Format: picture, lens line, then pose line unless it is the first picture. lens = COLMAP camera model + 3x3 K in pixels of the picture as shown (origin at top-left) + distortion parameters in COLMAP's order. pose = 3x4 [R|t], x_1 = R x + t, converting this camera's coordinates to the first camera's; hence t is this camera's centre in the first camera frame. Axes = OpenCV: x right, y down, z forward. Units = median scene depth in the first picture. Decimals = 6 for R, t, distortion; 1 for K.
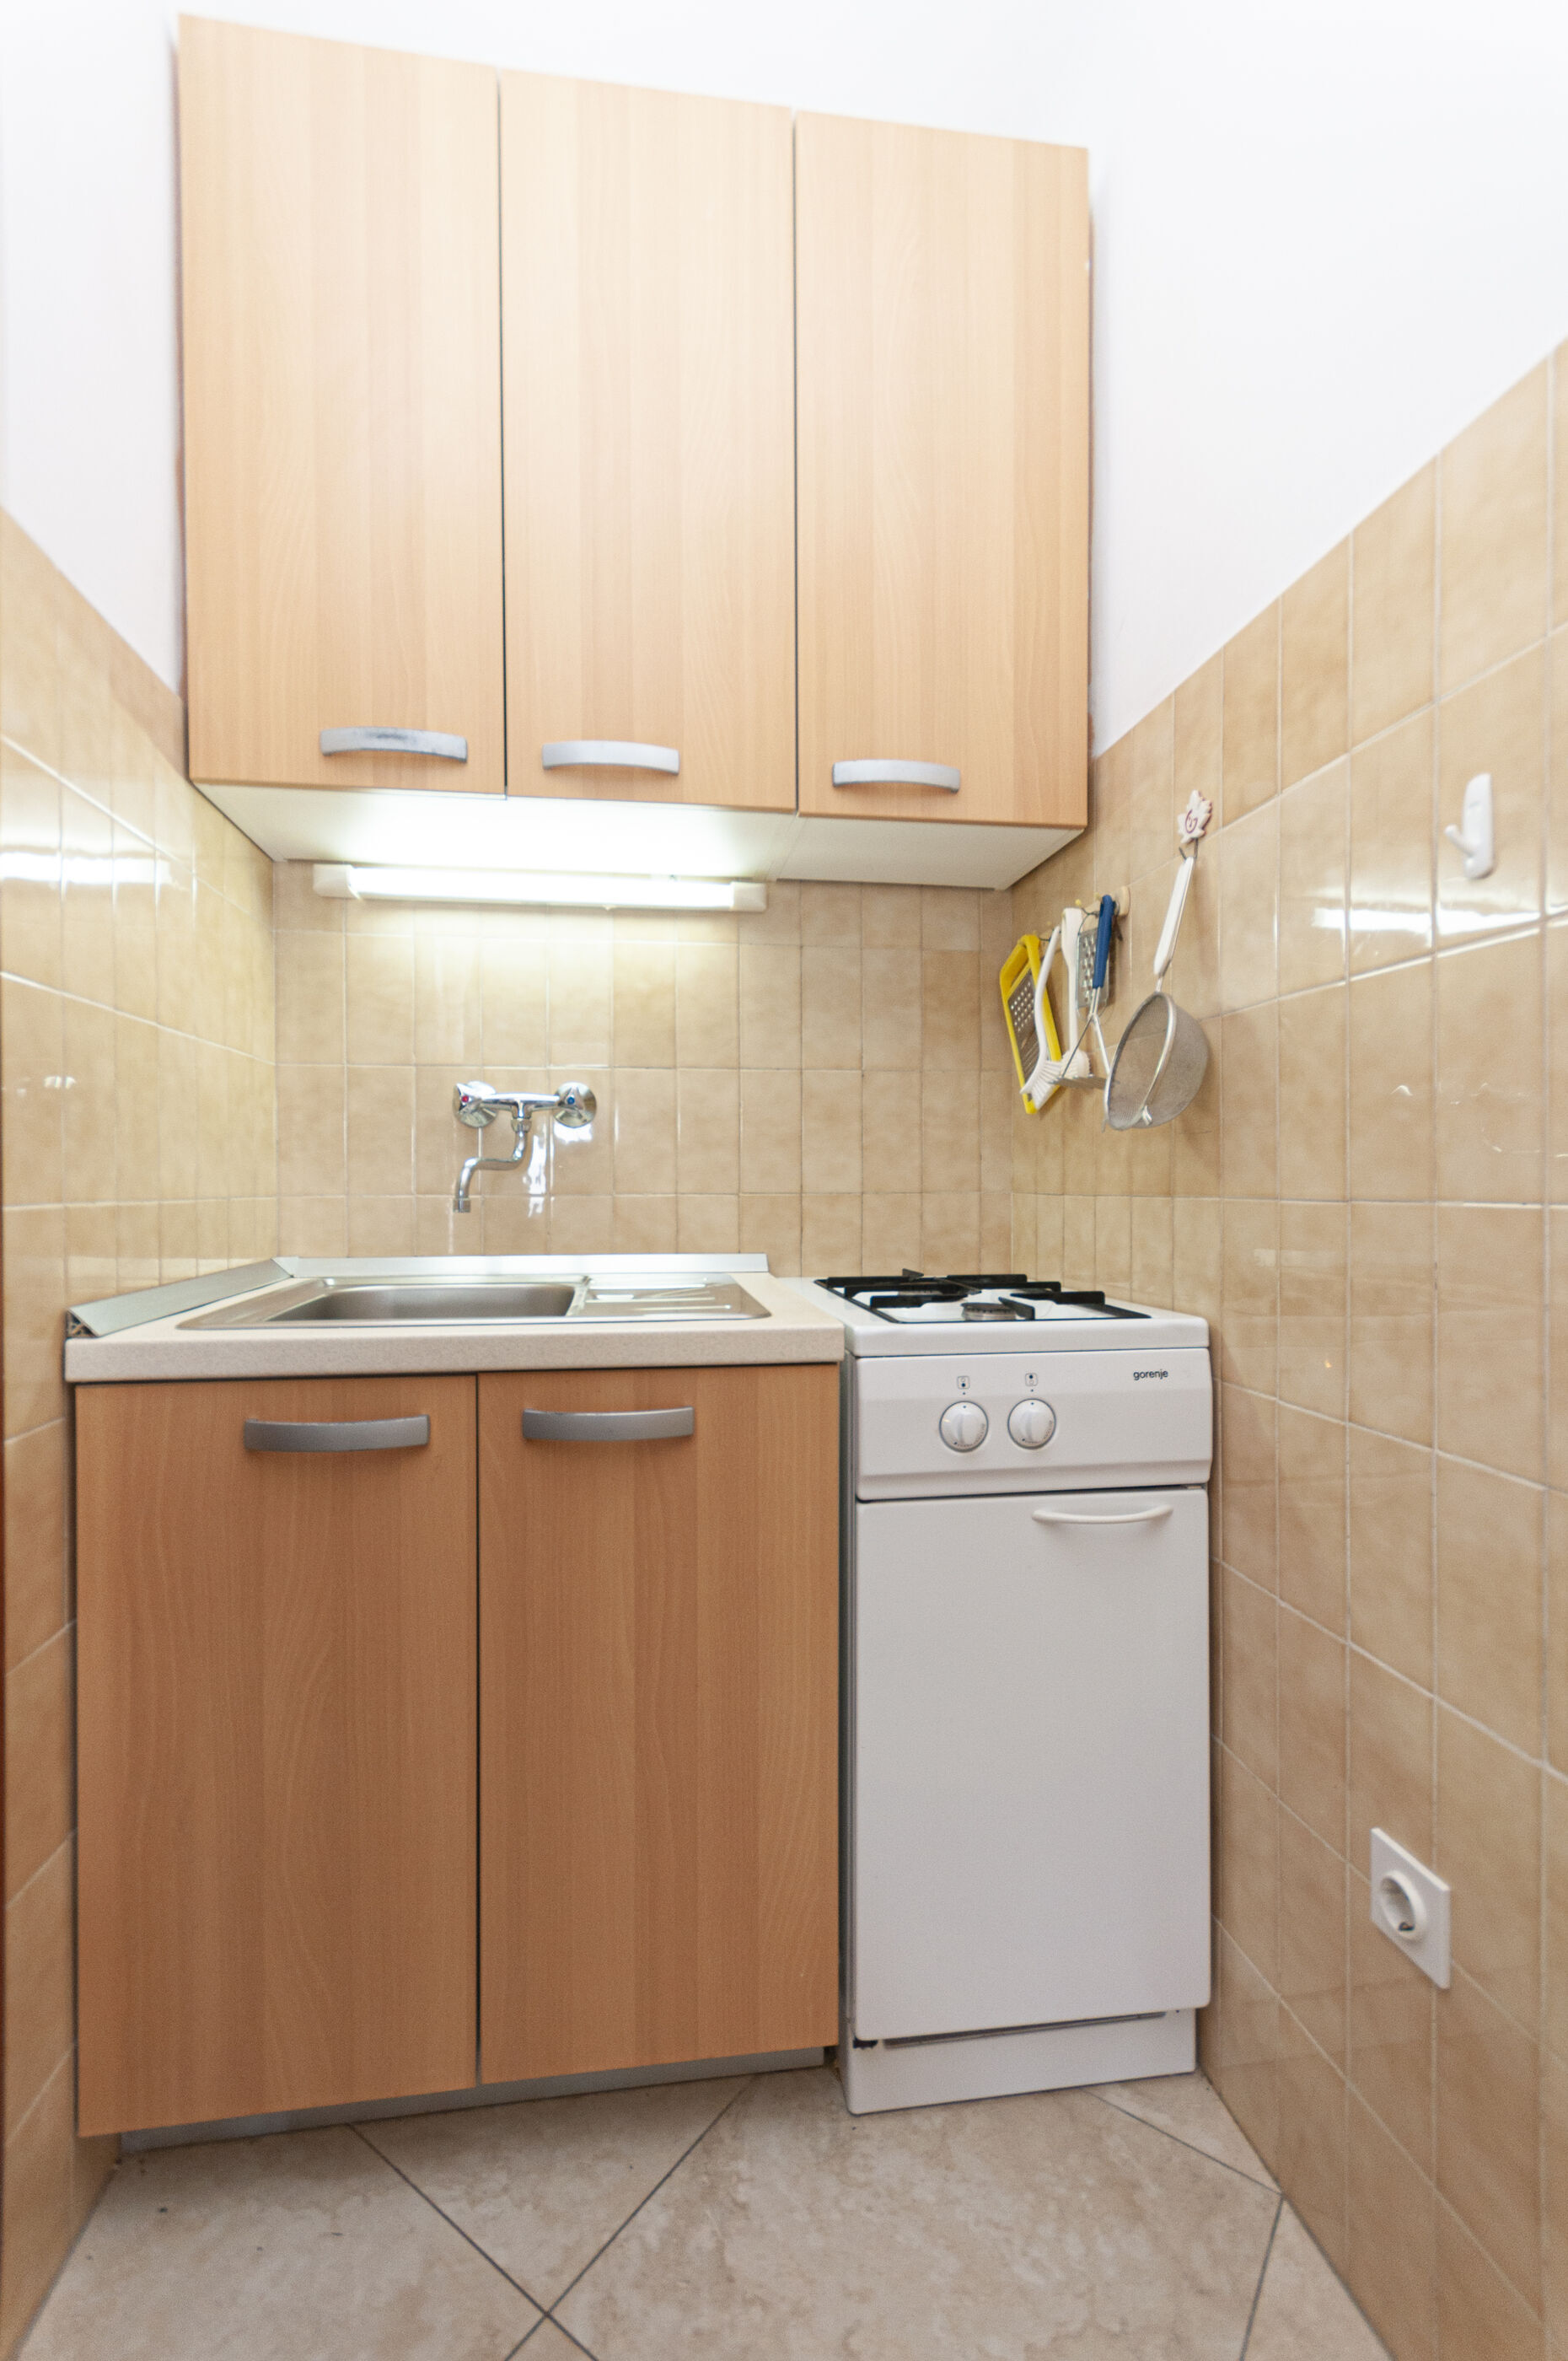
lens RADIAL K [[1050.9, 0, 778.8], [0, 1050.9, 1196.7], [0, 0, 1]] dist [0.010485, -0.005254]
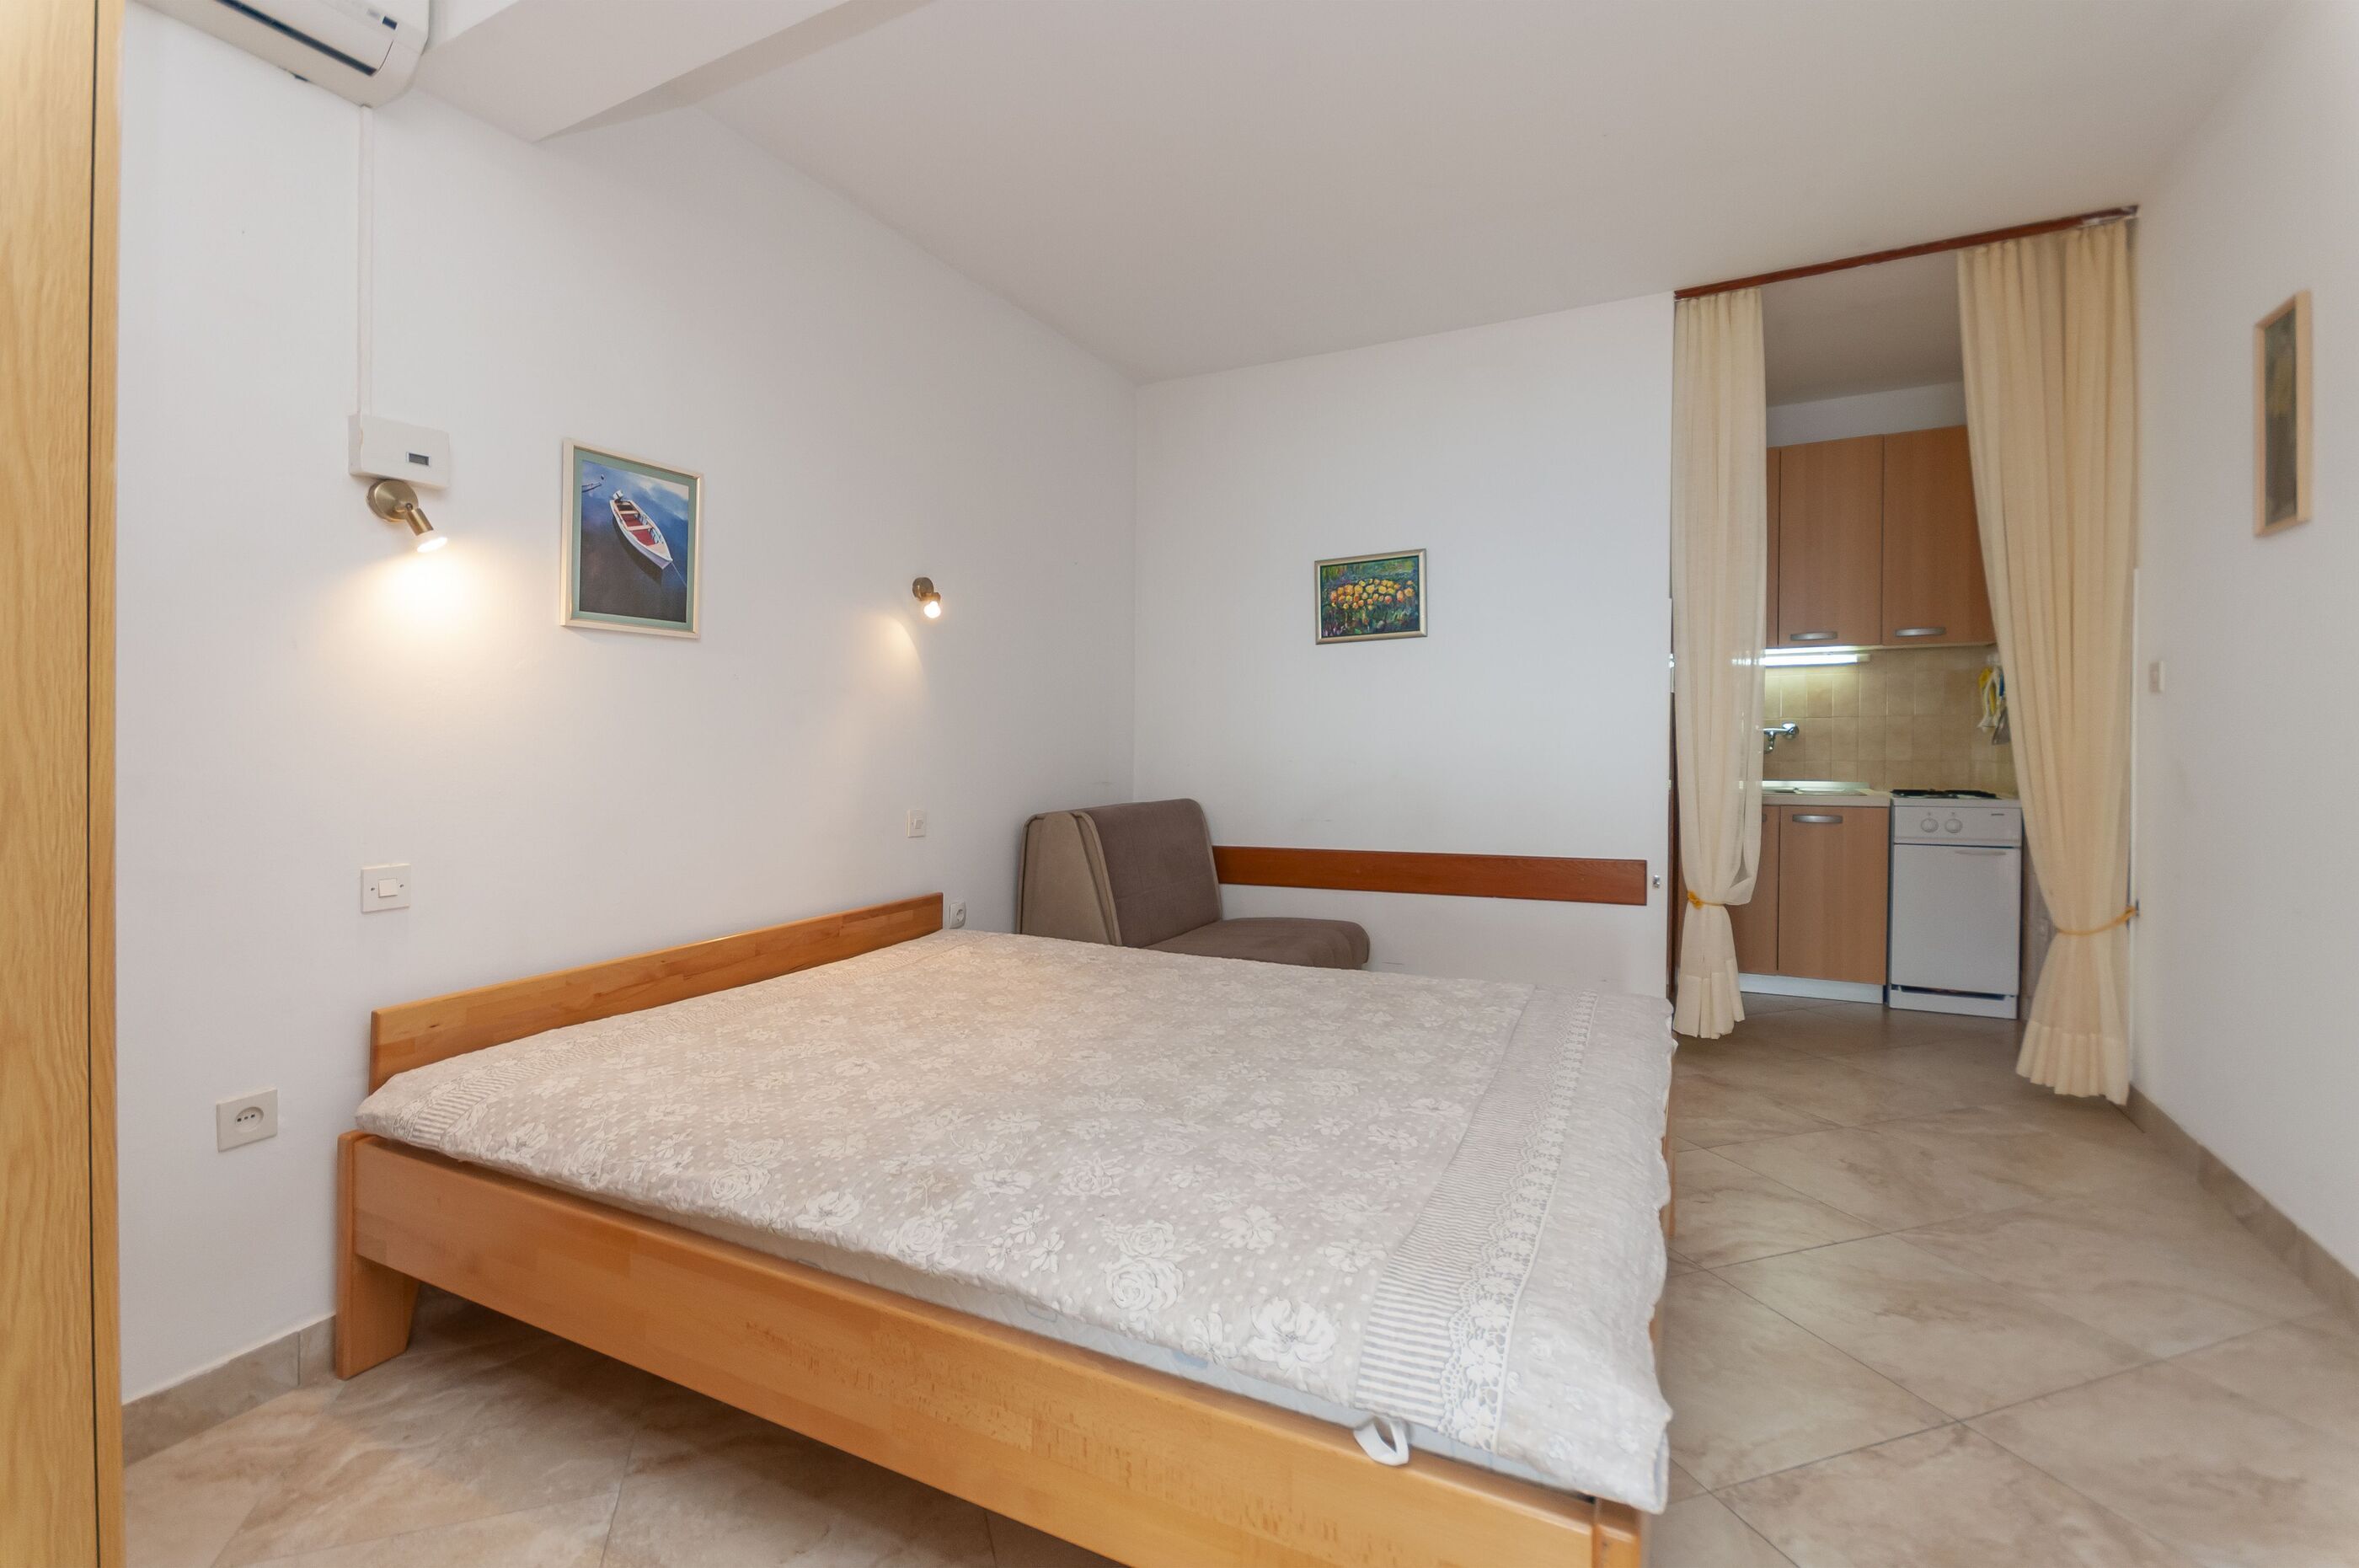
lens RADIAL K [[1050.2, 0, 1126.4], [0, 1050.2, 743.9], [0, 0, 1]] dist [0.010485, -0.005254]
pose [[0.795337, 0.006502, -0.606133, 0.173282], [-0.007270, 0.999973, 0.001187, -0.056362], [0.606124, 0.003463, 0.795363, -3.640395]]
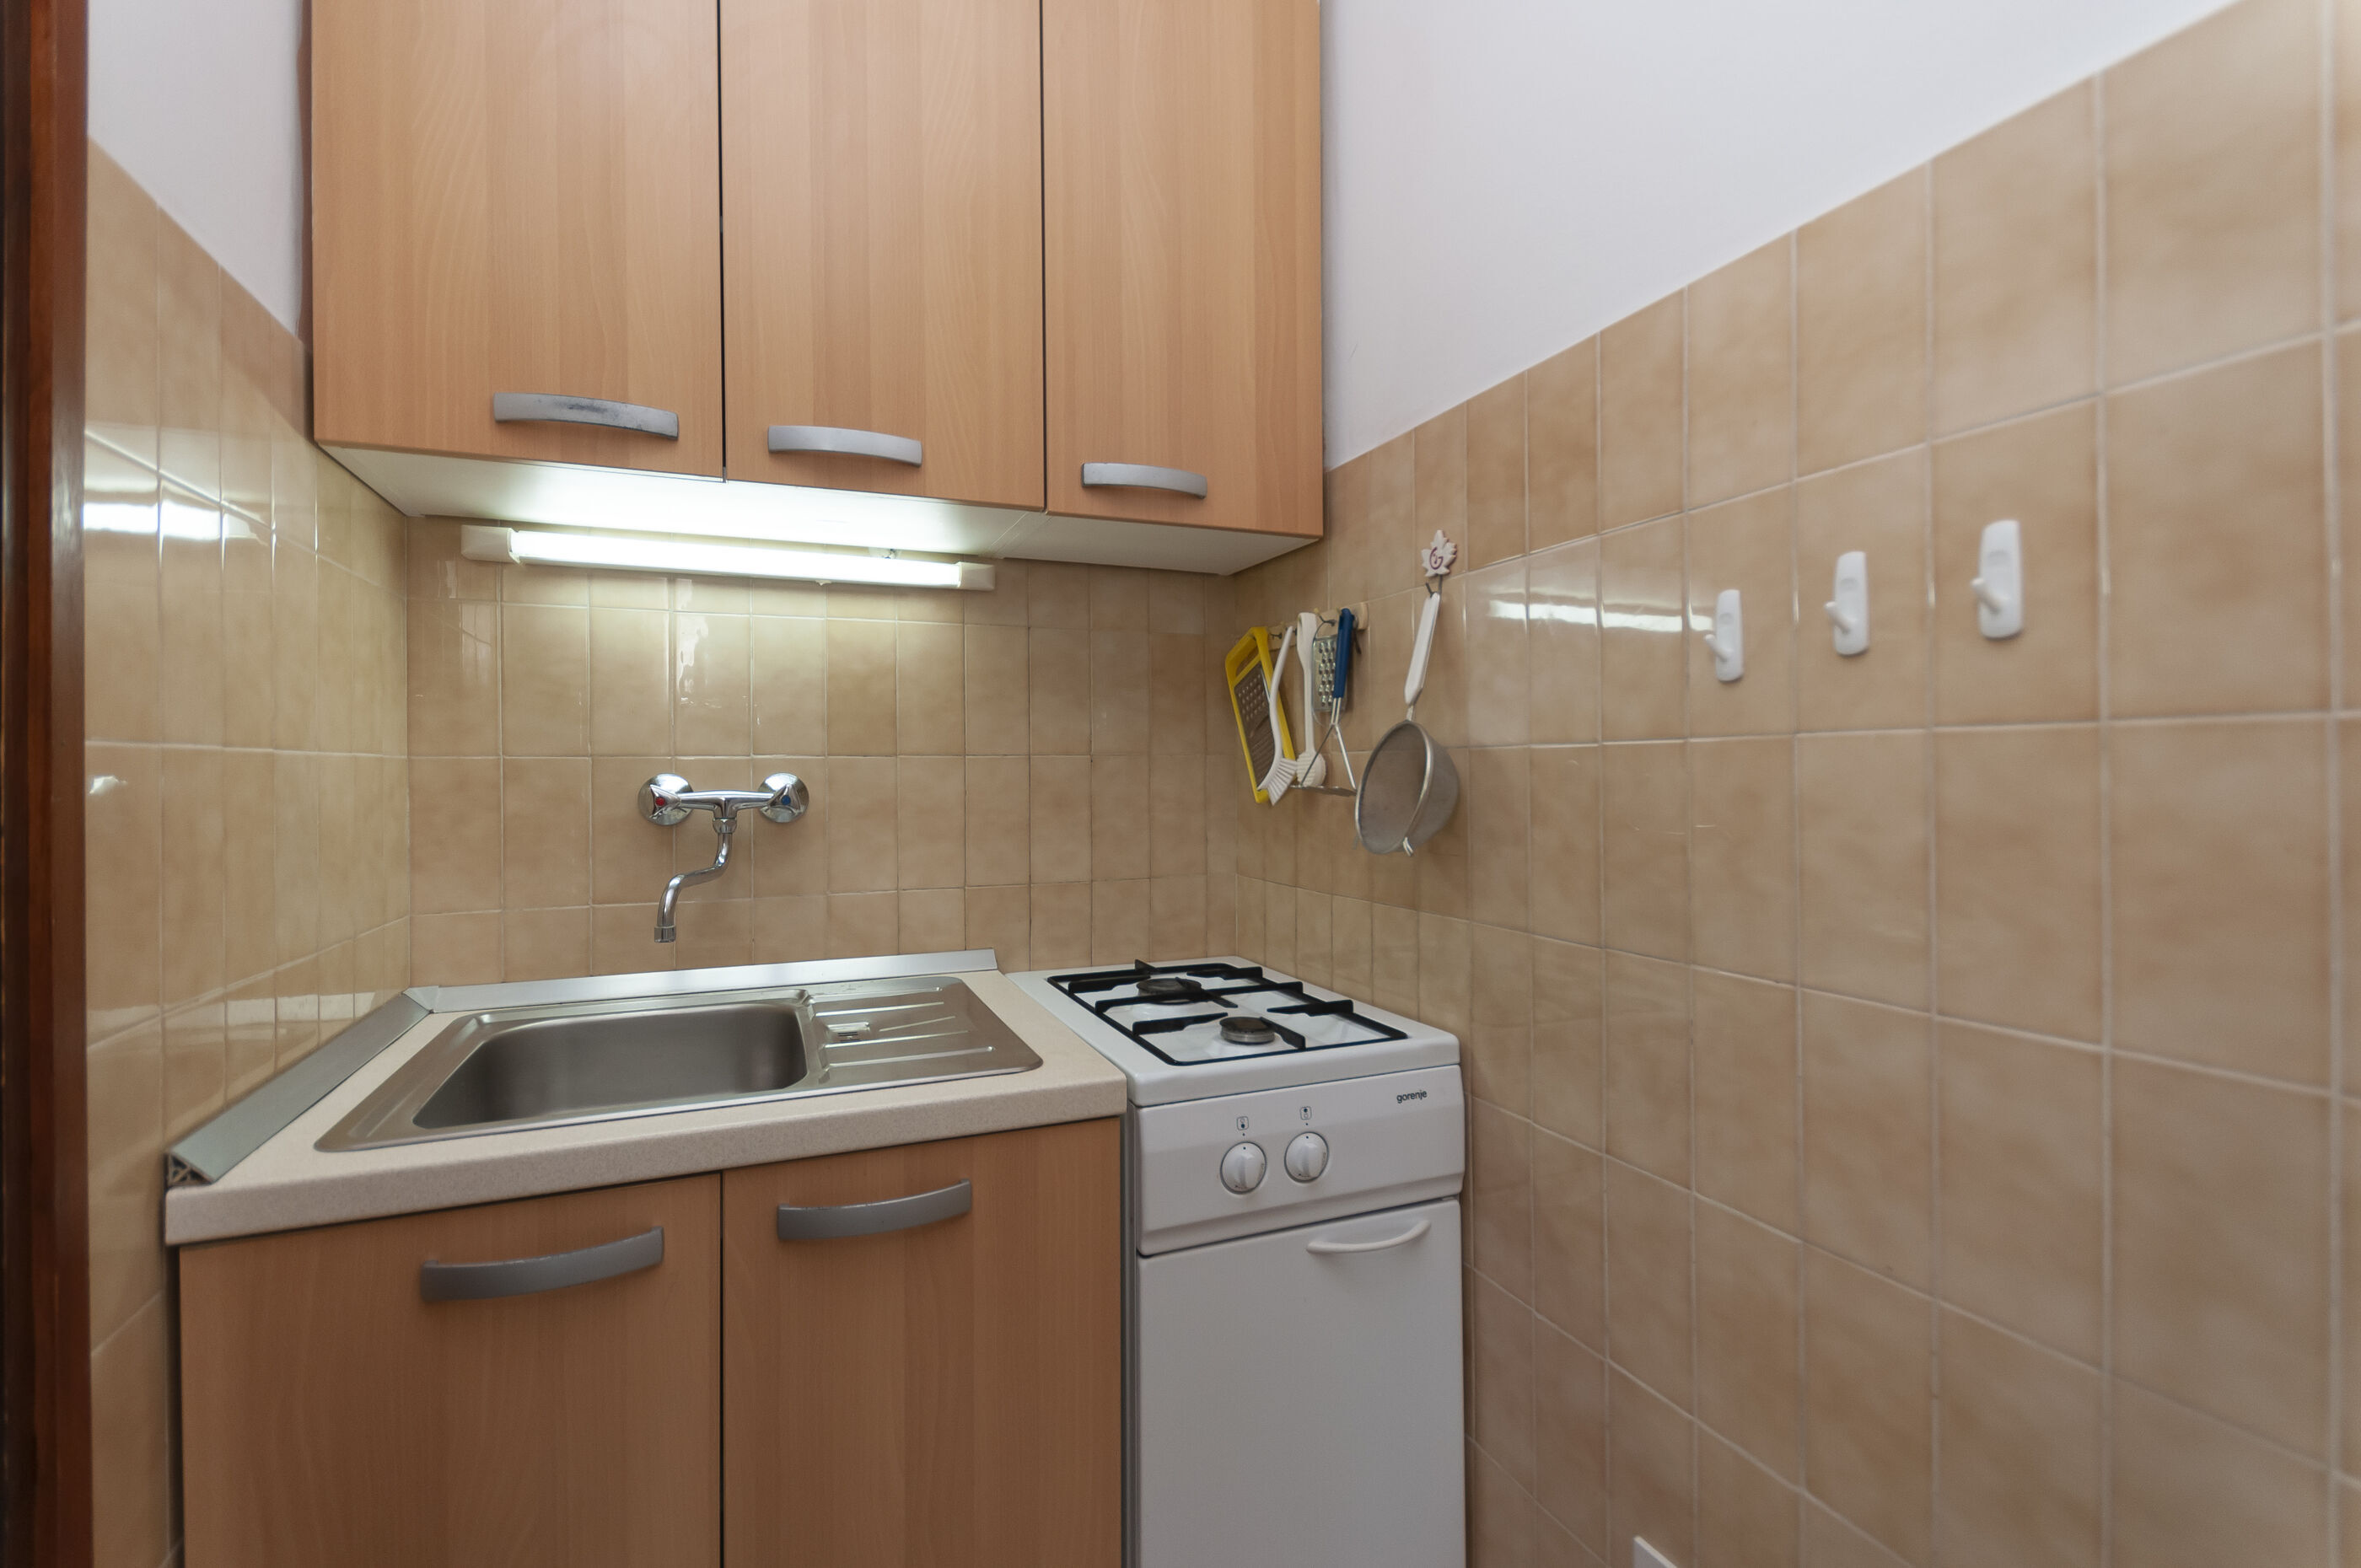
lens RADIAL K [[1050.9, 0, 1177.5], [0, 1050.9, 768.2], [0, 0, 1]] dist [0.010485, -0.005254]
pose [[0.969761, -0.002504, 0.244045, -0.122017], [0.005667, 0.999909, -0.012260, -0.142575], [-0.243992, 0.013272, 0.969686, 0.048832]]
